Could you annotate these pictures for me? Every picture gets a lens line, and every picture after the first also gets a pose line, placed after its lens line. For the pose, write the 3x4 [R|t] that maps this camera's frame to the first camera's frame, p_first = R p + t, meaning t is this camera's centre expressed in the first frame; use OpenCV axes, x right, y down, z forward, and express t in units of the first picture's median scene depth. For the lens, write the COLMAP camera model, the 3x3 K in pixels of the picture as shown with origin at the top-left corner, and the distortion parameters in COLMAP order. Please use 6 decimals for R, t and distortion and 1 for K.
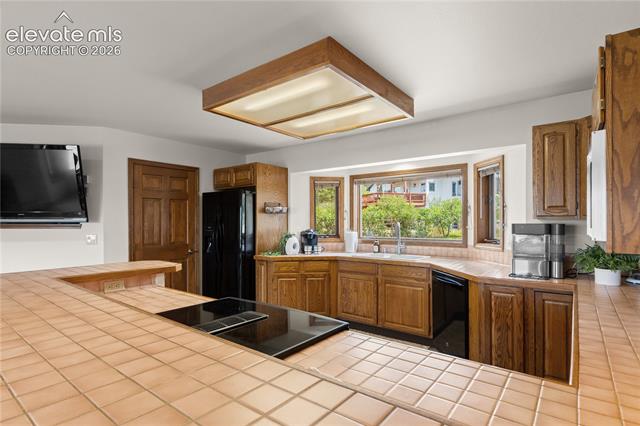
lens RADIAL K [[323.2, 0, 320.7], [0, 323.2, 218.6], [0, 0, 1]] dist [0.000224, -0.001473]
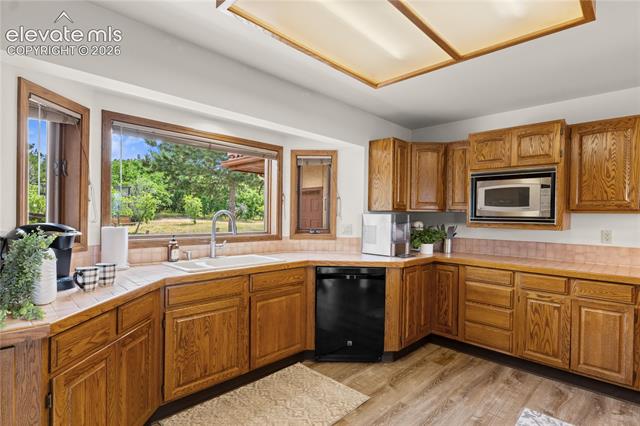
lens RADIAL K [[323.2, 0, 320.7], [0, 323.2, 218.6], [0, 0, 1]] dist [0.000224, -0.001473]
pose [[0.118957, -0.008709, 0.992861, -0.436274], [-0.025593, 0.999602, 0.011834, 0.016933], [-0.992570, -0.026818, 0.118687, 0.783198]]
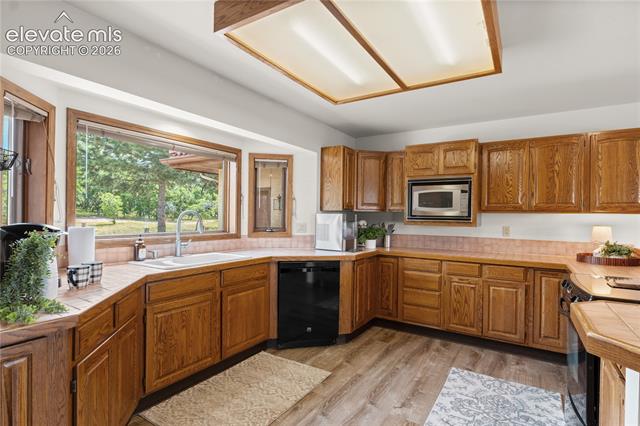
lens RADIAL K [[323.2, 0, 320.7], [0, 323.2, 218.6], [0, 0, 1]] dist [0.000224, -0.001473]
pose [[-0.093203, -0.011152, 0.995585, -0.519221], [-0.024529, 0.999659, 0.008902, 0.017872], [-0.995345, -0.023591, -0.093444, 0.852921]]
